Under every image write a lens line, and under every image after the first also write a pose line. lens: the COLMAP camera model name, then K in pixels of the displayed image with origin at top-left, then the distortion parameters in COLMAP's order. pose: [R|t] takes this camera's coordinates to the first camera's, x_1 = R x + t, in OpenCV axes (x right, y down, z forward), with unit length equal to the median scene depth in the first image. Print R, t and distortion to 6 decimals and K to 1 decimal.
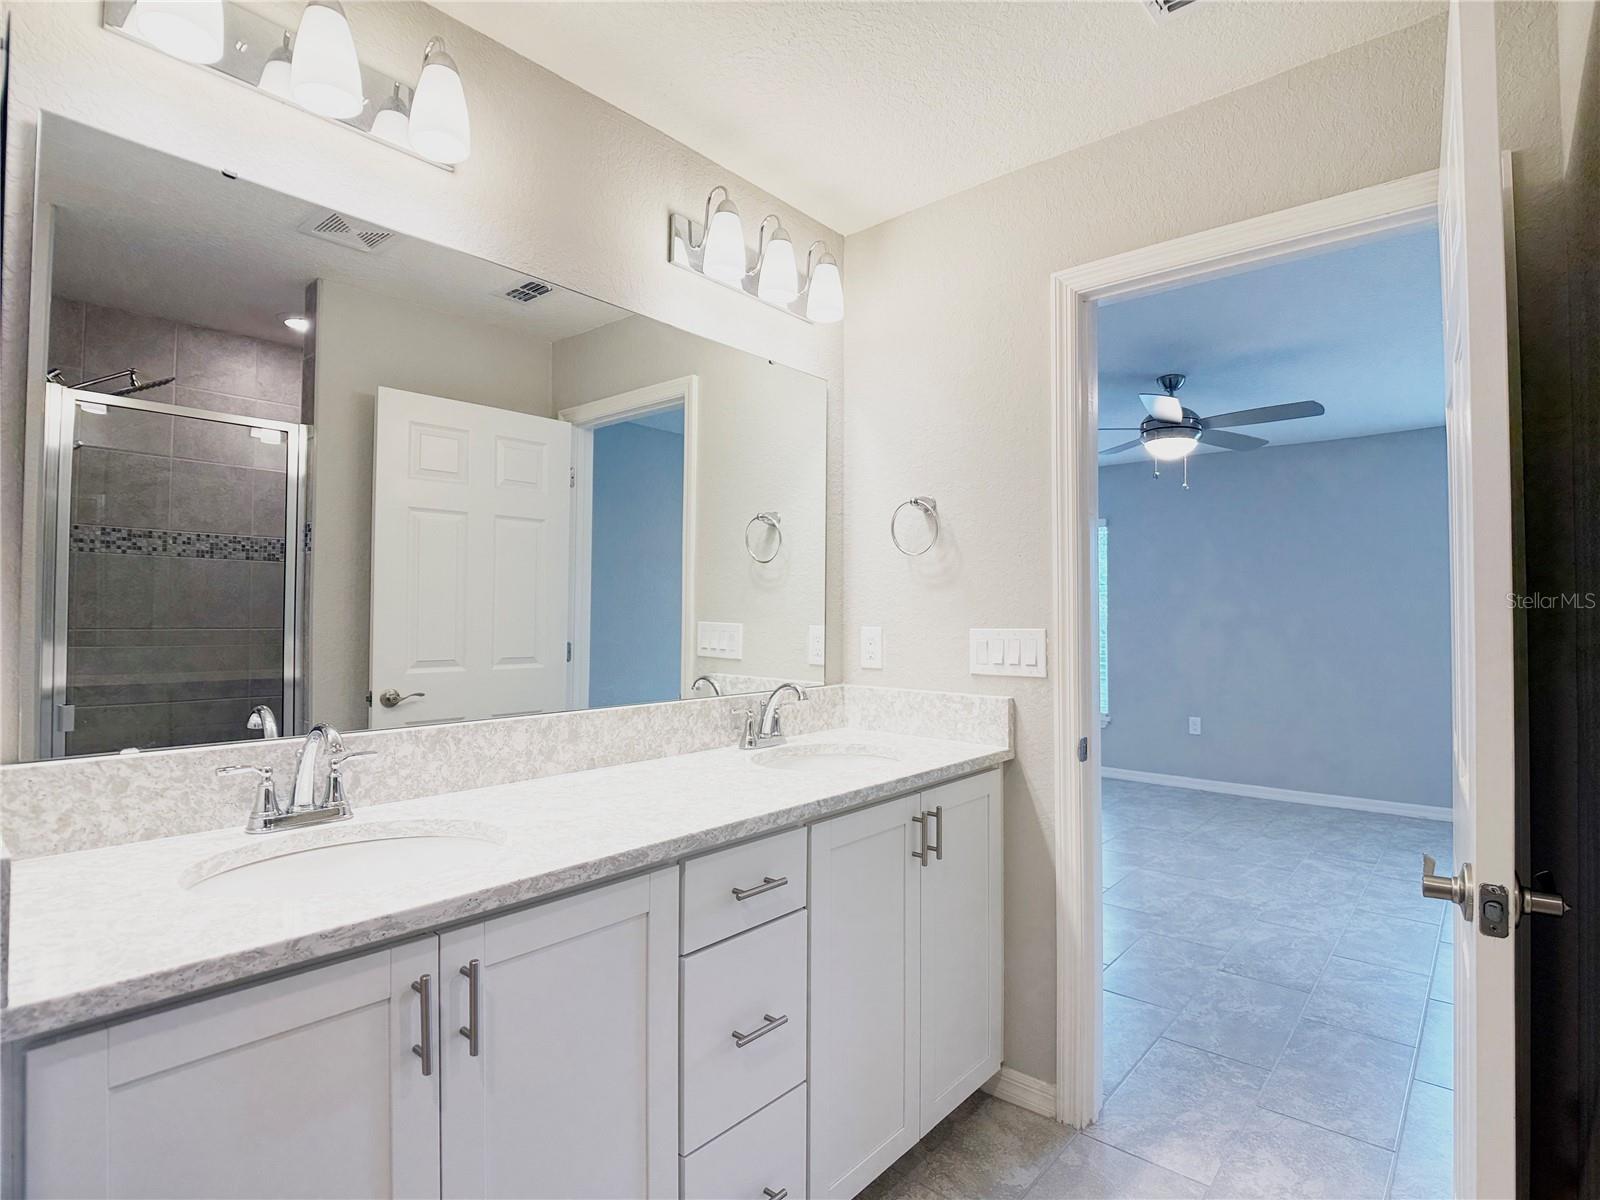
lens RADIAL K [[804.5, 0, 798.8], [0, 804.5, 593.5], [0, 0, 1]] dist [-0.015994, -0.011113]
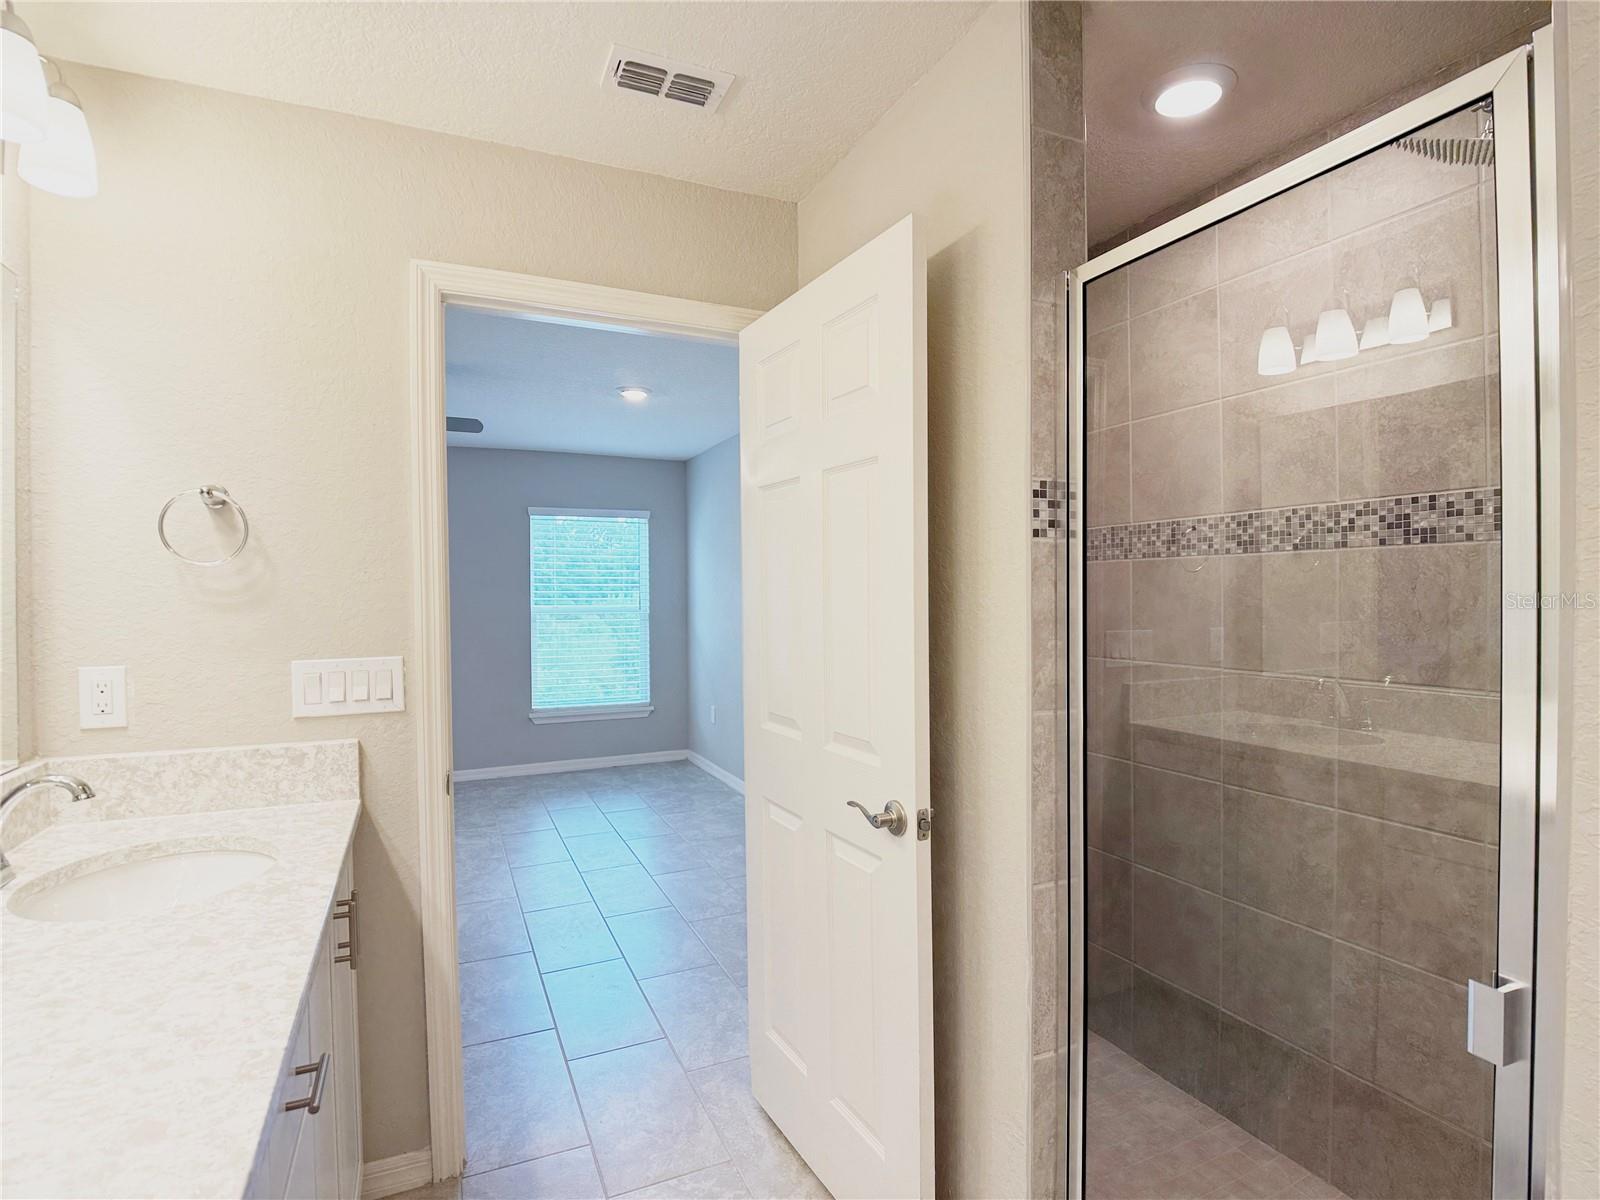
lens RADIAL K [[804.5, 0, 805.5], [0, 804.5, 597.0], [0, 0, 1]] dist [-0.015994, -0.011113]
pose [[0.396529, -0.007873, 0.917989, -0.315963], [-0.018745, 0.999685, 0.016670, -0.043596], [-0.917831, -0.023818, 0.396256, 0.226545]]
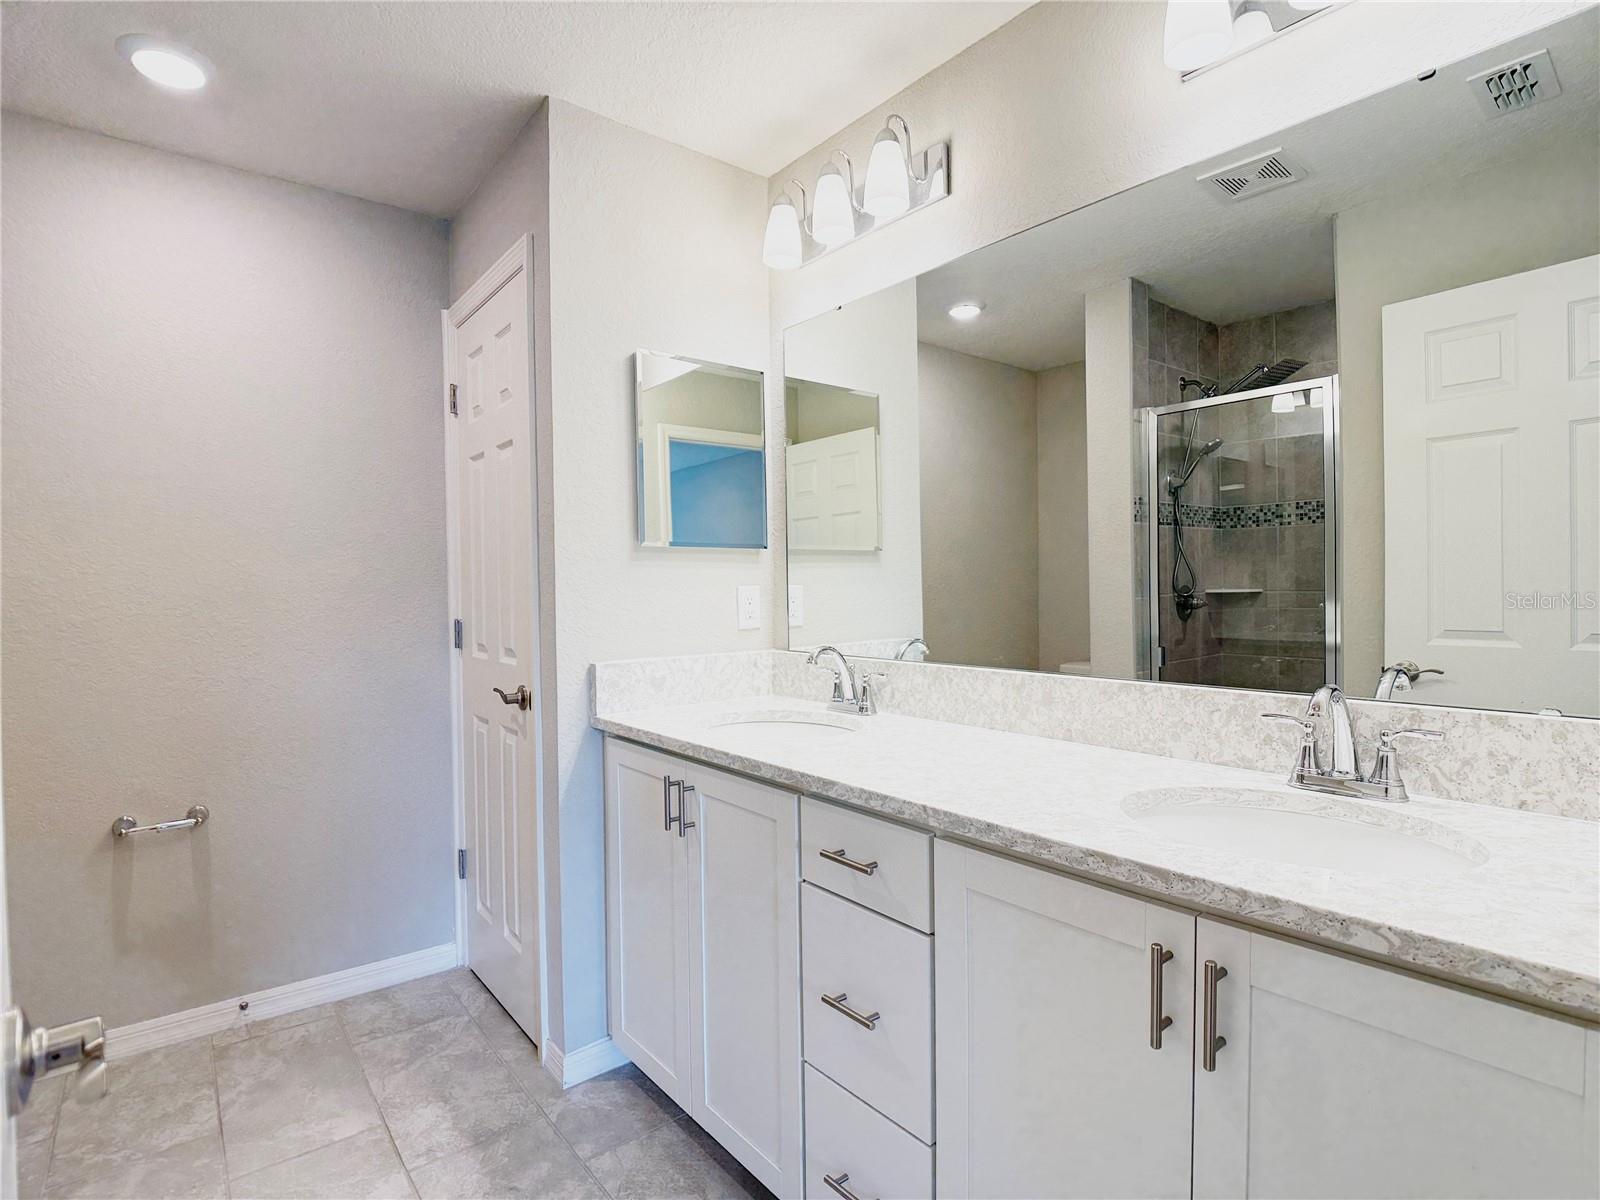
lens RADIAL K [[804.5, 0, 826.5], [0, 804.5, 602.6], [0, 0, 1]] dist [-0.015994, -0.011113]
pose [[-0.152724, 0.016285, -0.988135, 0.691171], [0.038932, 0.999187, 0.010450, 0.042943], [0.987502, -0.036874, -0.153234, 0.889346]]
